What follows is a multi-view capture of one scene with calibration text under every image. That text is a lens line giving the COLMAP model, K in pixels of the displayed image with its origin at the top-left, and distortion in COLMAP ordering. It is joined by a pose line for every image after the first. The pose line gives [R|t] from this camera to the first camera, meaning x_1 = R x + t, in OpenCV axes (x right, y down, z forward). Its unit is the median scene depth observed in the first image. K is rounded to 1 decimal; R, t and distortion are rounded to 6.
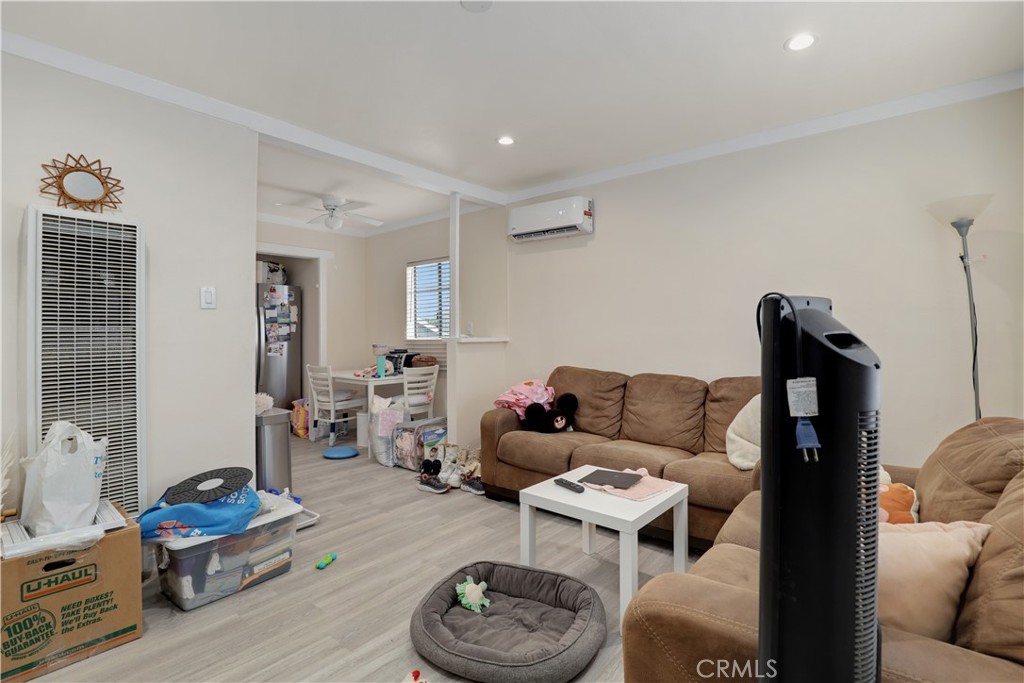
lens RADIAL K [[491.0, 0, 513.9], [0, 491.0, 330.0], [0, 0, 1]] dist [0.000156, 0.000295]
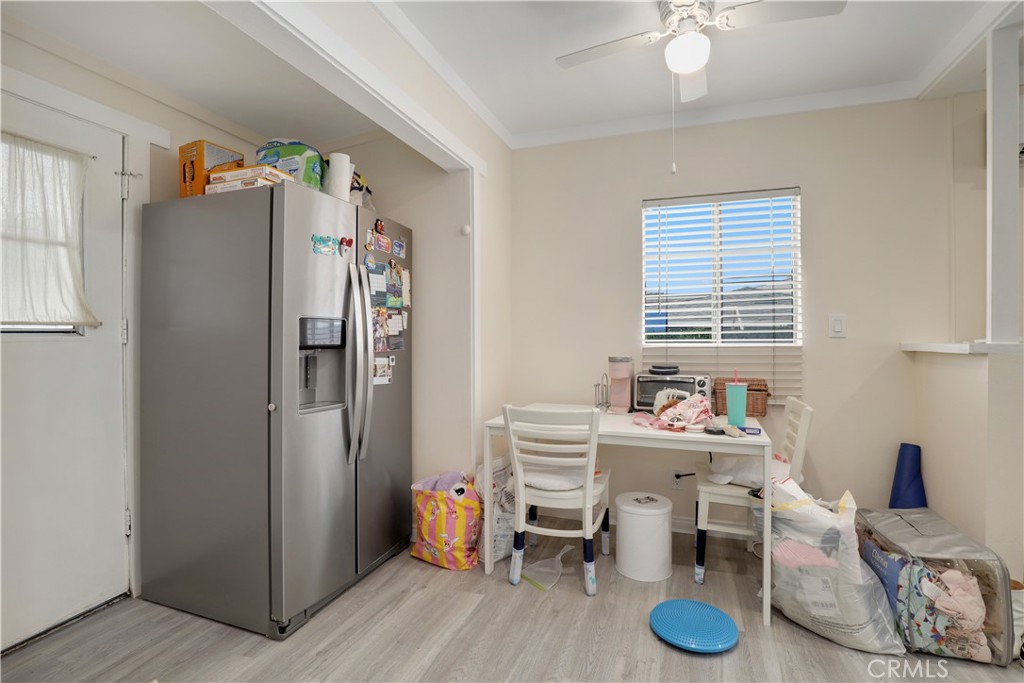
lens RADIAL K [[513.8, 0, 512.0], [0, 513.8, 341.5], [0, 0, 1]] dist [0.001593, 0.000344]
pose [[0.929794, 0.011007, 0.367917, -0.548614], [-0.011955, 0.999928, 0.000297, 0.014448], [-0.367887, -0.004674, 0.929859, 0.553386]]
